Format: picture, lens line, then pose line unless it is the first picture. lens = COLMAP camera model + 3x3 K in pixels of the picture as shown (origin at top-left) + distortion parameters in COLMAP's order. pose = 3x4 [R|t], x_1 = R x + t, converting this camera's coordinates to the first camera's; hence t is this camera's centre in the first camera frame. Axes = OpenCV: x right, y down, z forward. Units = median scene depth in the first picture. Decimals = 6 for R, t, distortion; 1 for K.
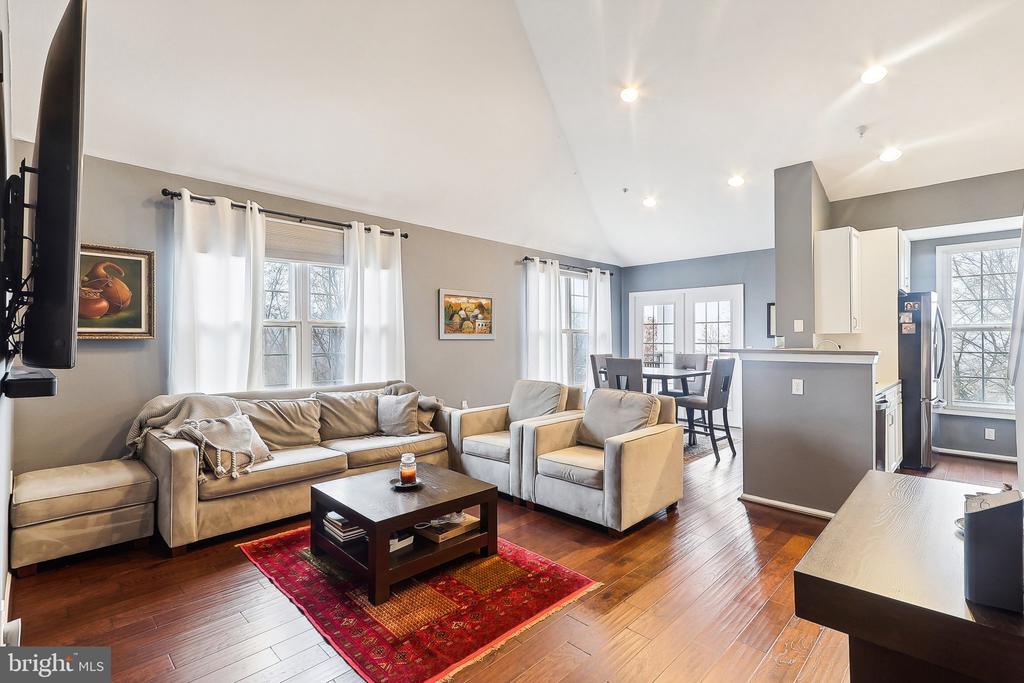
lens RADIAL K [[469.1, 0, 513.4], [0, 469.1, 338.4], [0, 0, 1]] dist [0.015993, 0.000187]
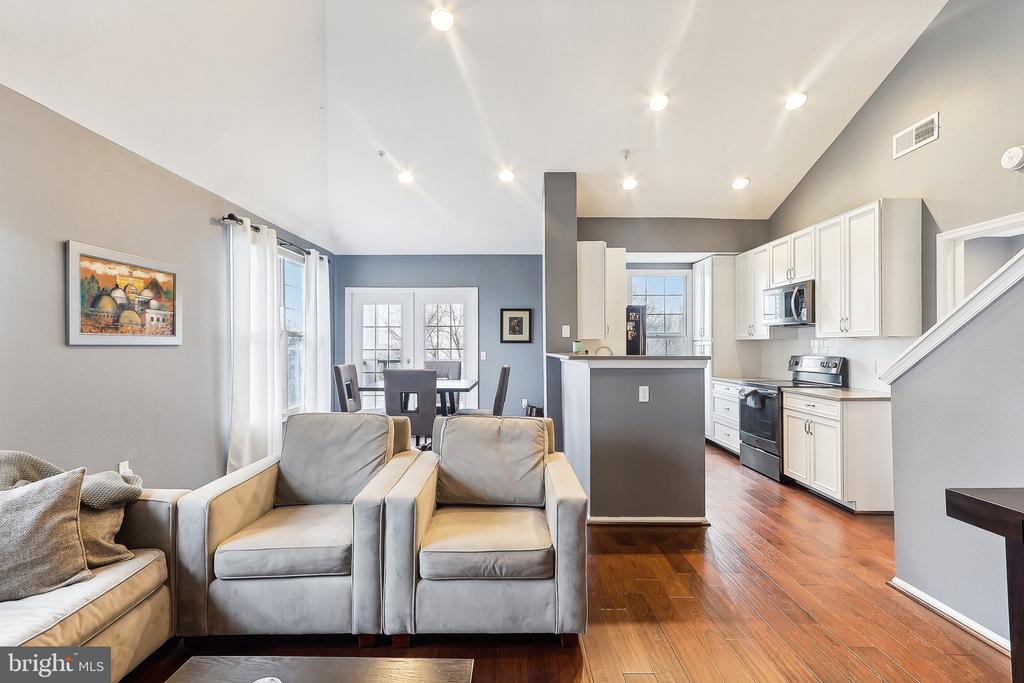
lens RADIAL K [[469.2, 0, 509.3], [0, 469.2, 342.8], [0, 0, 1]] dist [0.020057, -0.000121]
pose [[0.717099, 0.002200, 0.696968, -0.198225], [-0.001360, 0.999998, -0.001758, -0.000115], [-0.696970, 0.000313, 0.717100, 0.373804]]
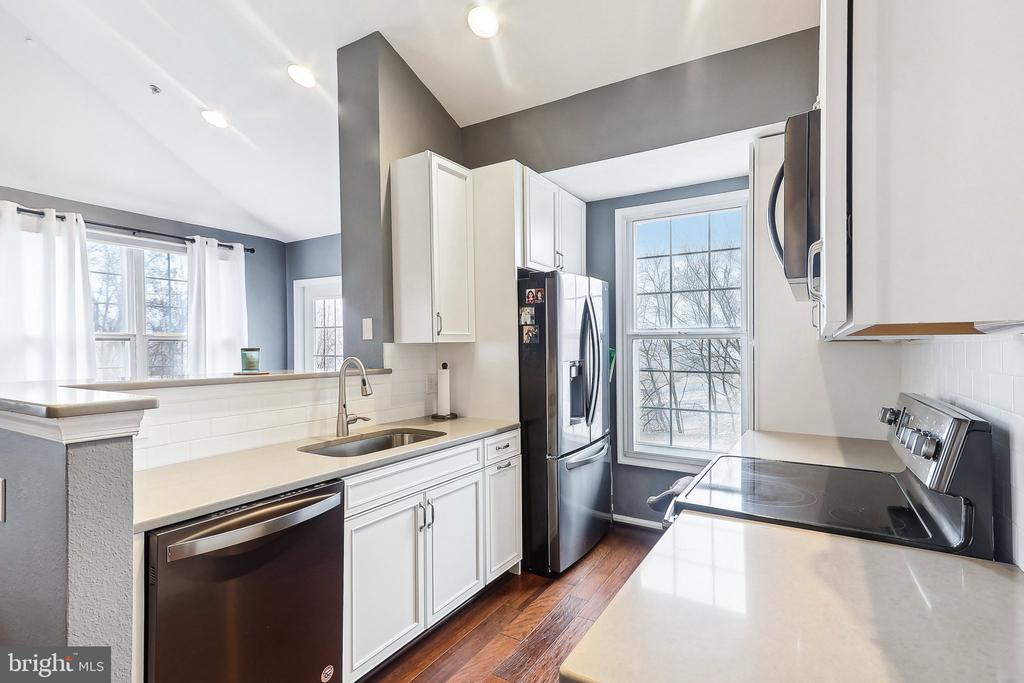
lens RADIAL K [[488.6, 0, 513.2], [0, 488.6, 347.1], [0, 0, 1]] dist [0.002688, -0.000002]
pose [[0.974756, 0.000199, 0.223274, 0.674749], [-0.000924, 0.999995, 0.003143, -0.006757], [-0.223272, -0.003270, 0.974751, 0.415827]]
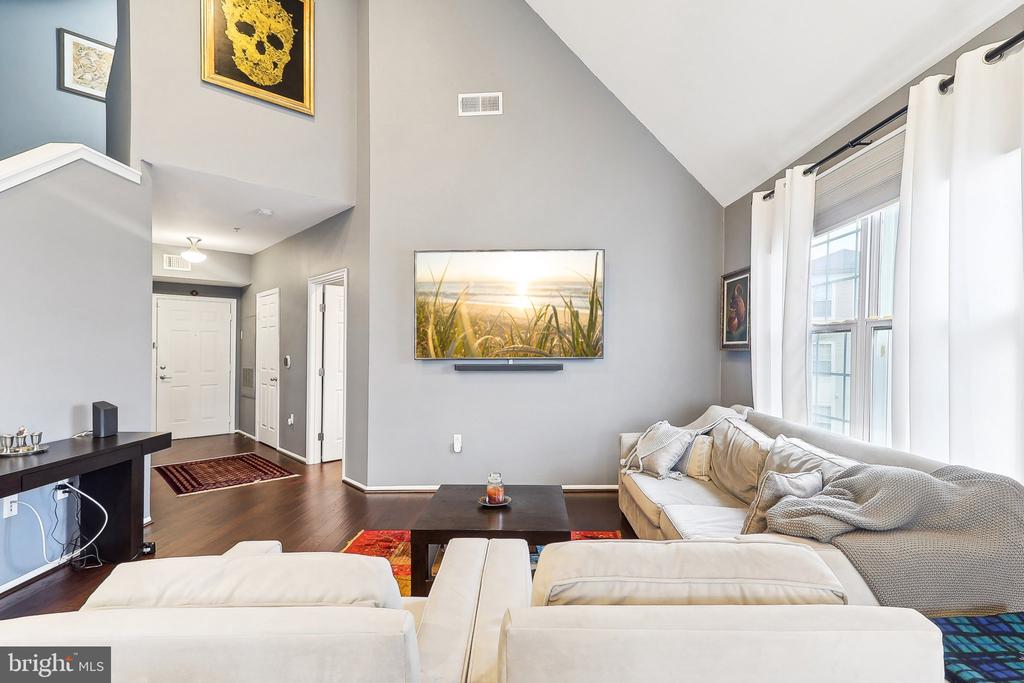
lens RADIAL K [[480.8, 0, 515.8], [0, 480.8, 351.1], [0, 0, 1]] dist [0.014094, 0.000527]
pose [[-0.719407, 0.000779, -0.694588, 0.248686], [0.000684, 1.000000, 0.000413, 0.001125], [0.694588, -0.000178, -0.719408, 1.025813]]
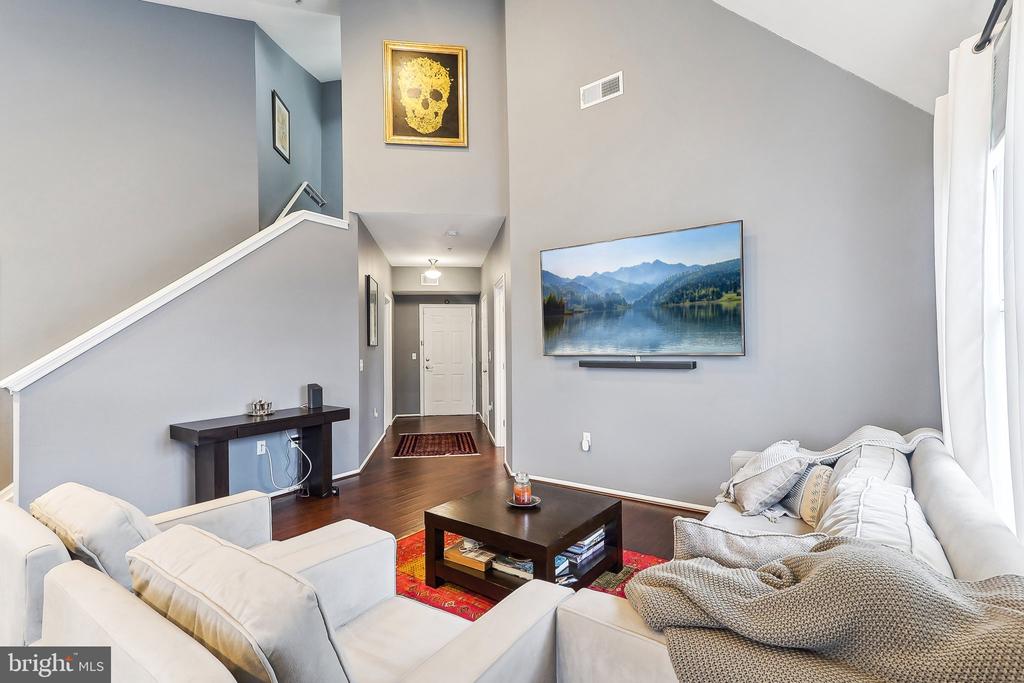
lens RADIAL K [[477.2, 0, 512.2], [0, 477.2, 339.9], [0, 0, 1]] dist [0.011446, 0.000229]
pose [[-0.988437, 0.005981, -0.151511, -0.047545], [0.007913, 0.999895, -0.012152, -0.002742], [0.151423, -0.013210, -0.988381, 1.156141]]
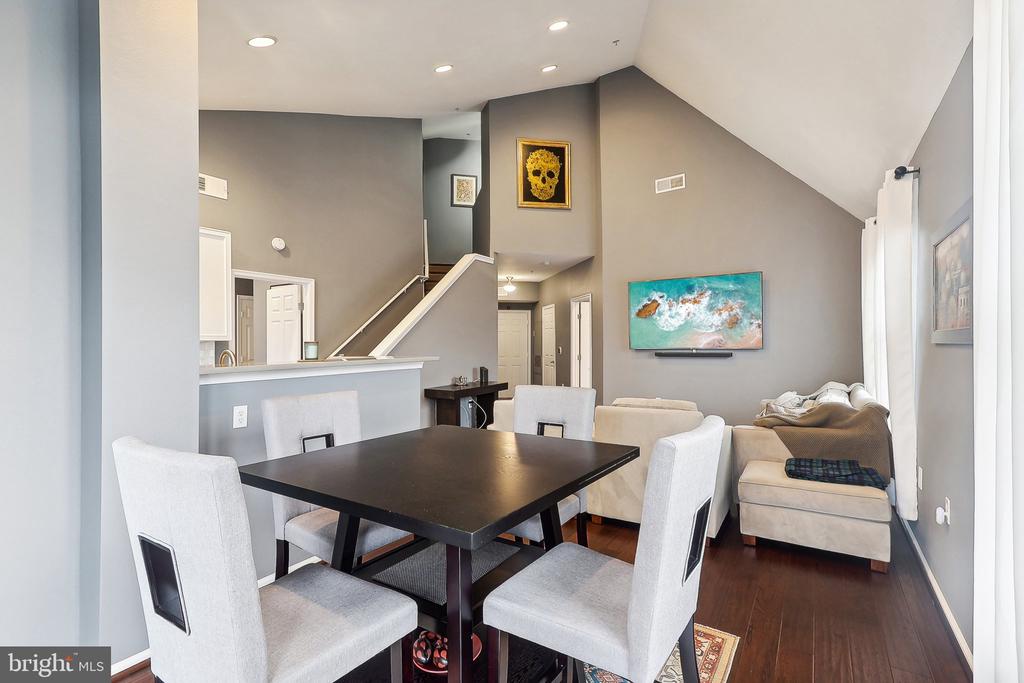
lens RADIAL K [[474.0, 0, 507.9], [0, 474.0, 343.8], [0, 0, 1]] dist [0.011900, -0.000735]
pose [[-0.980246, 0.005421, -0.197710, 0.400563], [0.005224, 0.999985, 0.001515, -0.003849], [0.197715, 0.000452, -0.980259, 1.590418]]
